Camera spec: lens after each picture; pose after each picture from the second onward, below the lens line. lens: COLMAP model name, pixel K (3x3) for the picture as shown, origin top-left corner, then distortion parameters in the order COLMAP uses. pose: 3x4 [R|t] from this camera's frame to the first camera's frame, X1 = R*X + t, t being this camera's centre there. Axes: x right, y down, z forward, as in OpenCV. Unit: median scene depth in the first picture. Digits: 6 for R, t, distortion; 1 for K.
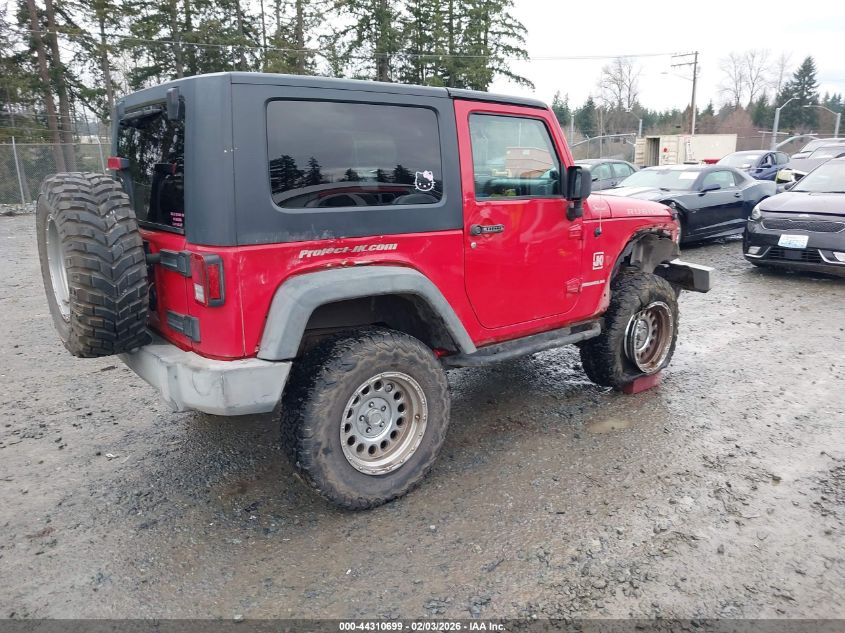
lens RADIAL K [[656.3, 0, 427.1], [0, 656.3, 313.9], [0, 0, 1]] dist [0.021292, 0.004798]
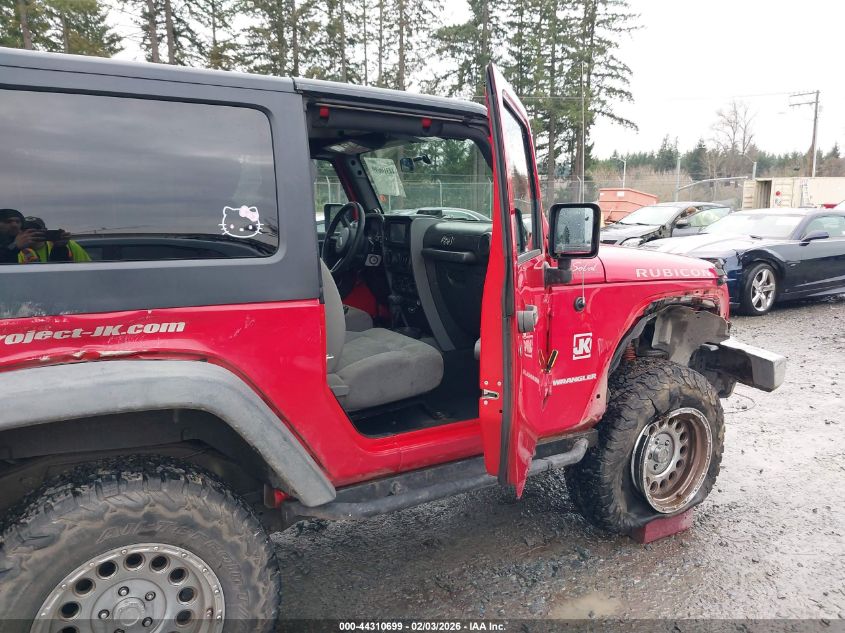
lens RADIAL K [[656.3, 0, 429.9], [0, 656.3, 324.8], [0, 0, 1]] dist [0.021292, 0.004798]
pose [[0.989403, 0.036415, -0.140555, 0.171336], [-0.042770, 0.998182, -0.042459, -0.057916], [0.138754, 0.048021, 0.989162, 0.278715]]
